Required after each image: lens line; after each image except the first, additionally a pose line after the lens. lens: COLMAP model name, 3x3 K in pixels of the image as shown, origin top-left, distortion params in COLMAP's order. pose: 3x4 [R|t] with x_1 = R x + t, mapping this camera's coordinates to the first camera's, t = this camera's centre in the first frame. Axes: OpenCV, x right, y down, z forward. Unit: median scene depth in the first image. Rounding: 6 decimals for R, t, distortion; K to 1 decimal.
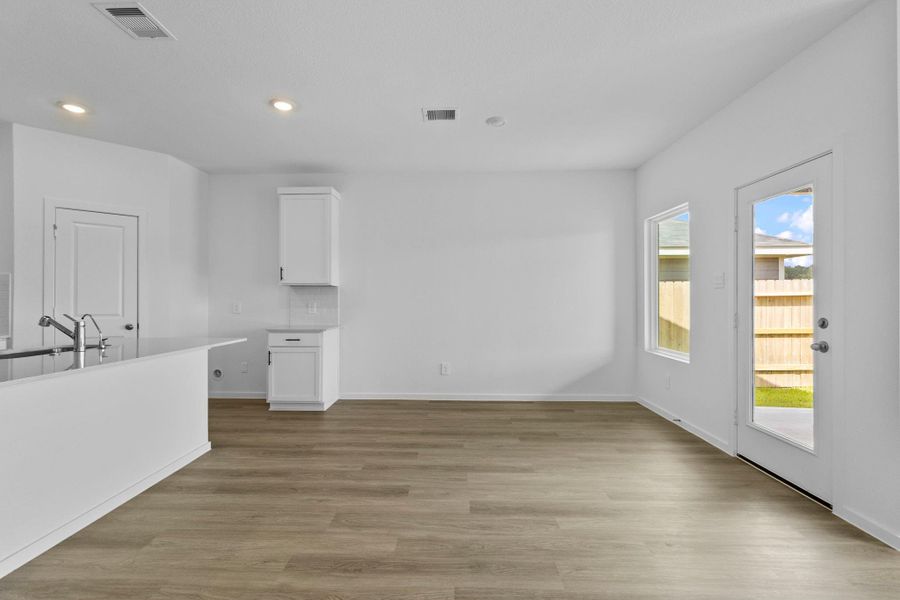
lens RADIAL K [[407.9, 0, 446.3], [0, 407.9, 296.7], [0, 0, 1]] dist [0.001322, 0.000206]
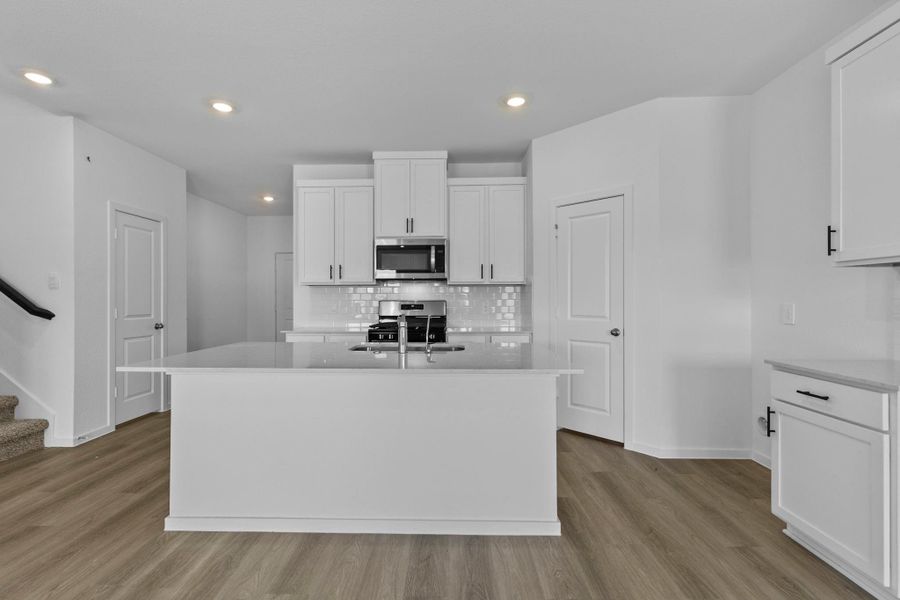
lens RADIAL K [[418.3, 0, 450.0], [0, 418.3, 300.0], [0, 0, 1]] dist [-0.000876, -0.000084]
pose [[0.006416, 0.005931, -0.999962, 0.071501], [0.004372, 0.999973, 0.005959, 0.003406], [0.999970, -0.004410, 0.006390, 0.829442]]
